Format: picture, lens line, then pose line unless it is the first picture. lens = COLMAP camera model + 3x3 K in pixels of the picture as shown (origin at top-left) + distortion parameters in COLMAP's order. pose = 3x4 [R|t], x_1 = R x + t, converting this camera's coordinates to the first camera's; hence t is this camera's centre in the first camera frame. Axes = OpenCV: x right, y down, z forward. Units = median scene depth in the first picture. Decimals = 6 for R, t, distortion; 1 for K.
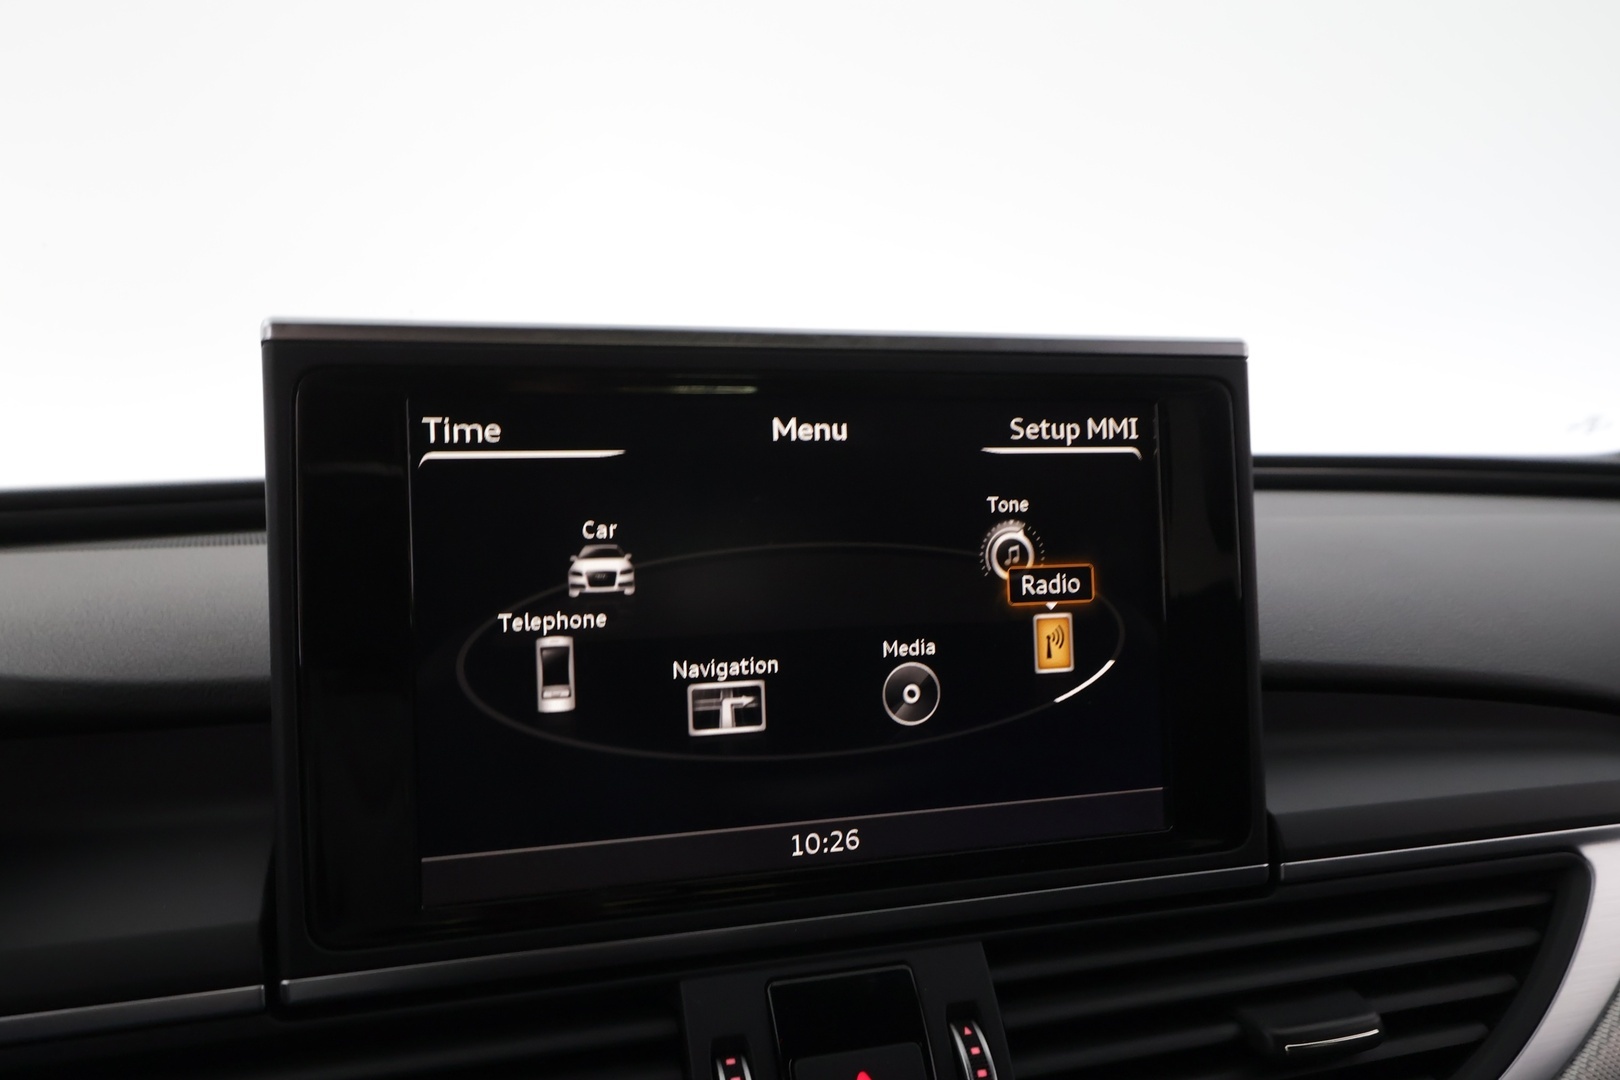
lens RADIAL K [[1281.7, 0, 800.9], [0, 1281.7, 542.7], [0, 0, 1]] dist [0.005833, 0.004765]
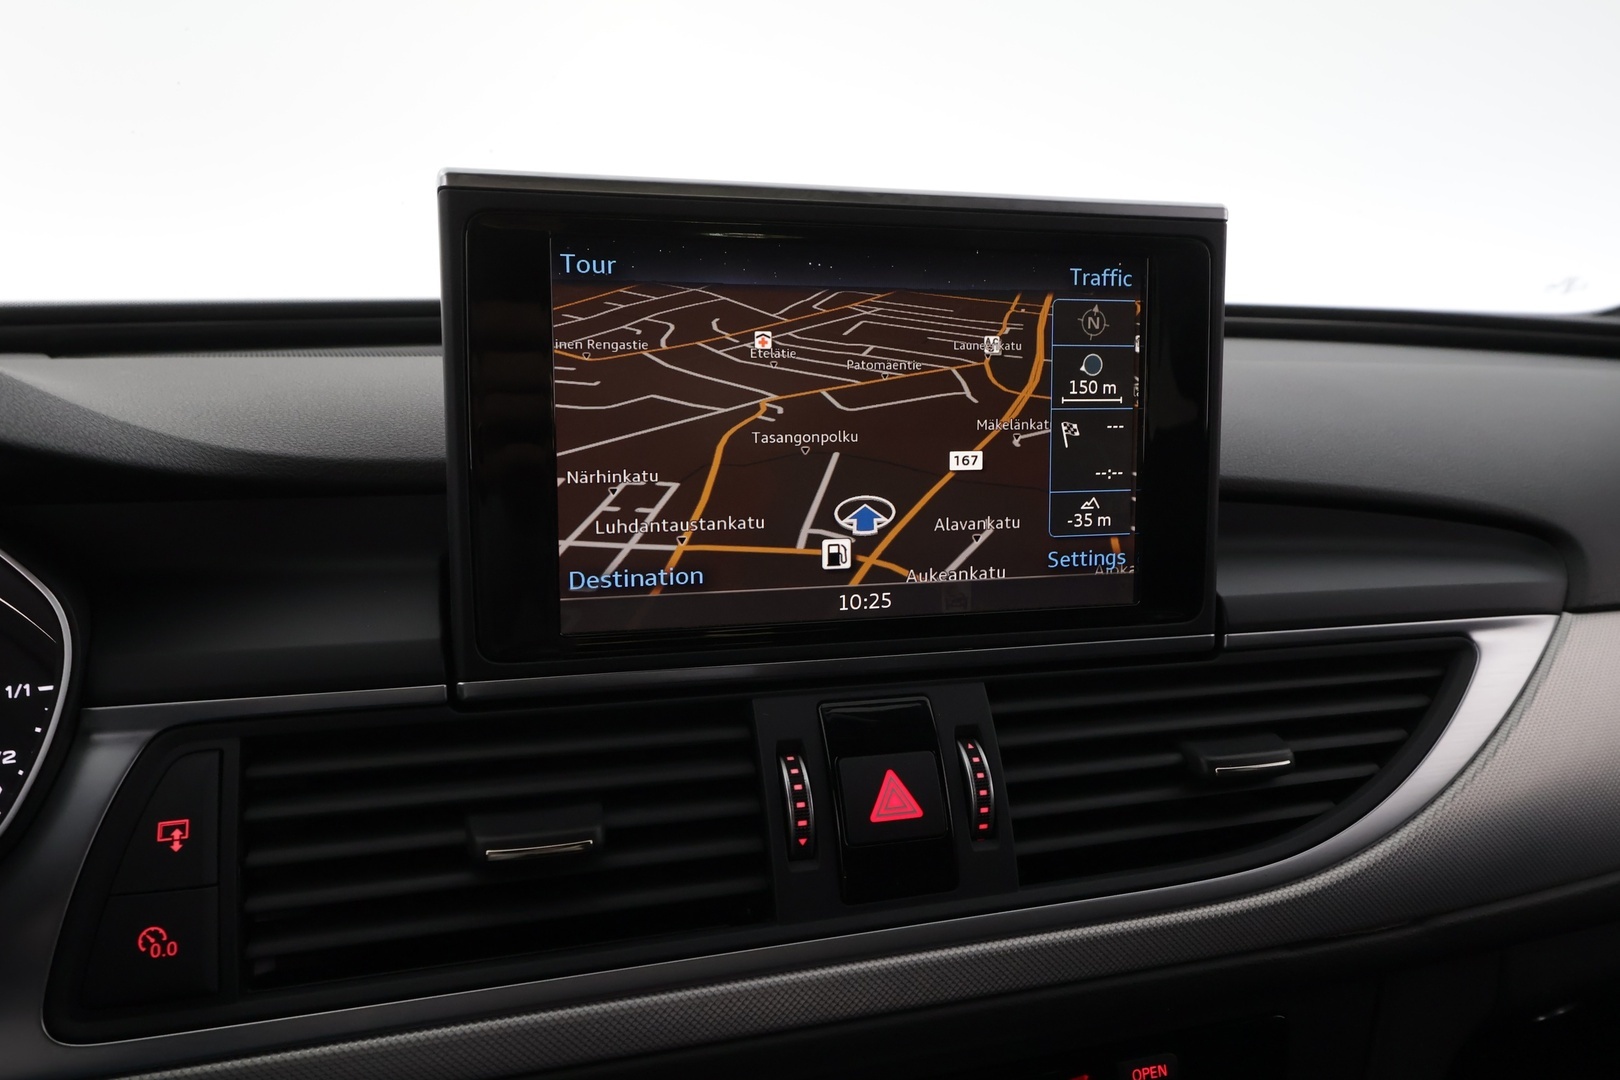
lens RADIAL K [[1281.7, 0, 796.0], [0, 1281.7, 534.5], [0, 0, 1]] dist [0.005833, 0.004765]
pose [[0.999559, 0.029634, -0.001747, -0.048615], [-0.029222, 0.992627, 0.117633, 0.019458], [0.005220, -0.117531, 0.993056, -0.252583]]
